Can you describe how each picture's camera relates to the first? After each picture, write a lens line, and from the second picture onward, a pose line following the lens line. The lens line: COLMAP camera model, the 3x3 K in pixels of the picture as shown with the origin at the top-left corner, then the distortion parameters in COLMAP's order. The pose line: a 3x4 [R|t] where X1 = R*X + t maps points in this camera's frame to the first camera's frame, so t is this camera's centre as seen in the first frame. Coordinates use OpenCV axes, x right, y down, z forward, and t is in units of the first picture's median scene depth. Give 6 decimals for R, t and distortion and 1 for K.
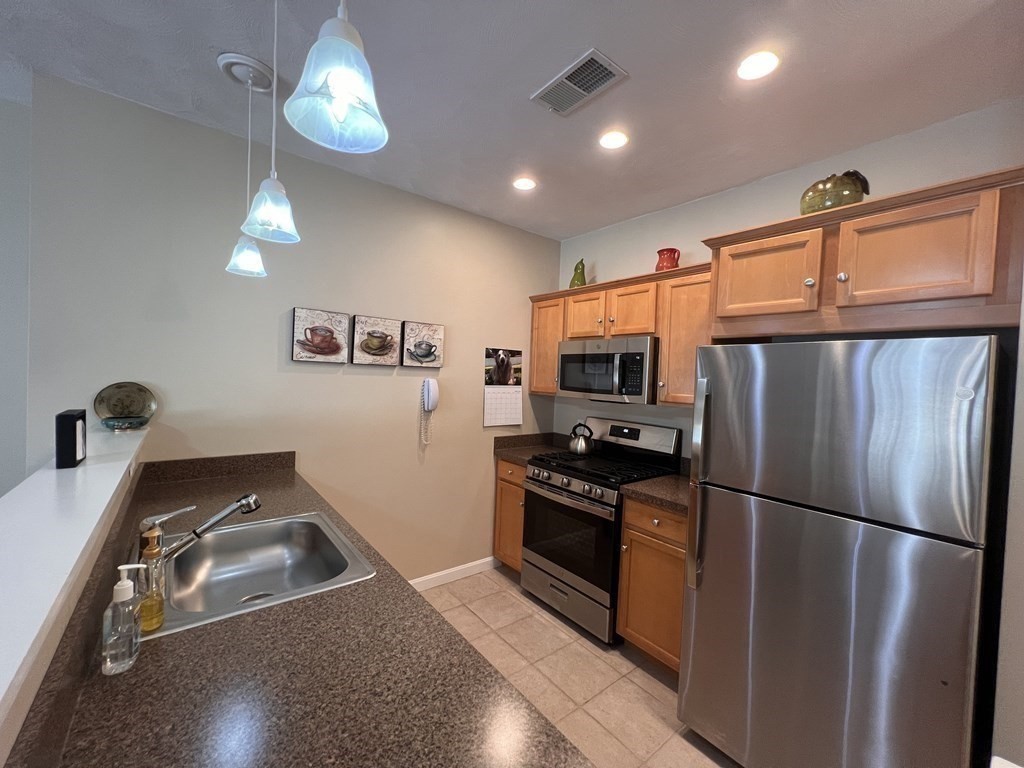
lens RADIAL K [[413.7, 0, 512.4], [0, 413.7, 384.4], [0, 0, 1]] dist [0.004227, -0.000756]
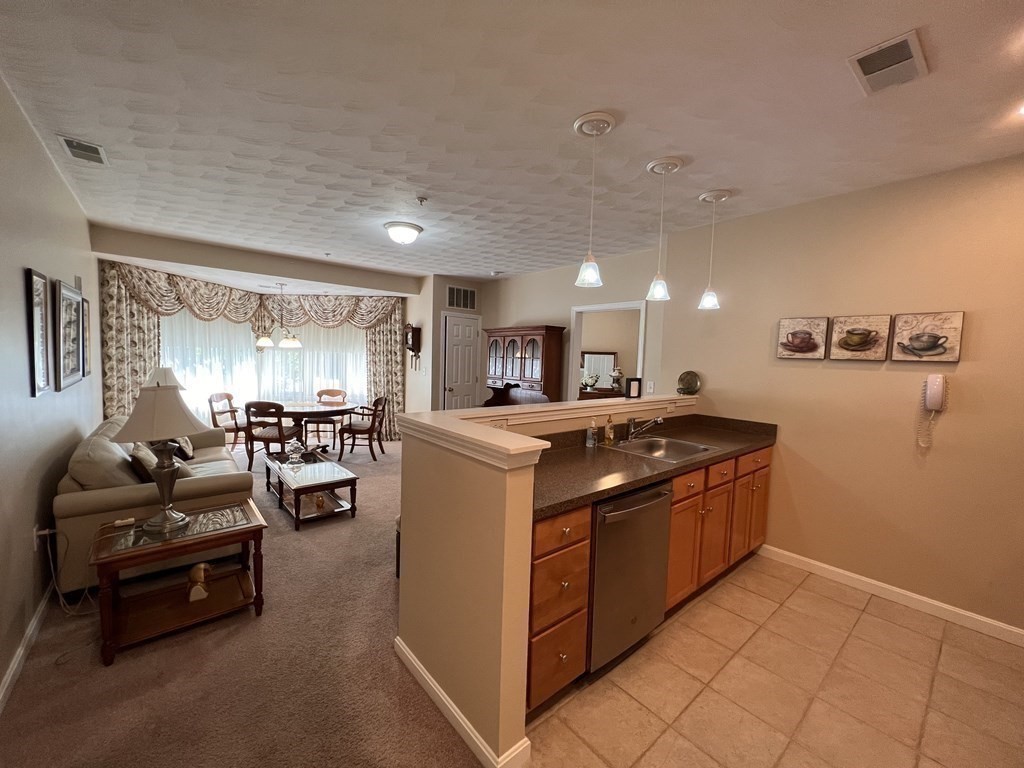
lens RADIAL K [[413.7, 0, 510.2], [0, 413.7, 381.3], [0, 0, 1]] dist [0.004227, -0.000756]
pose [[0.022982, 0.016532, -0.999599, 0.742643], [-0.061952, 0.997965, 0.015080, 0.048907], [0.997815, 0.061580, 0.023959, 0.079385]]
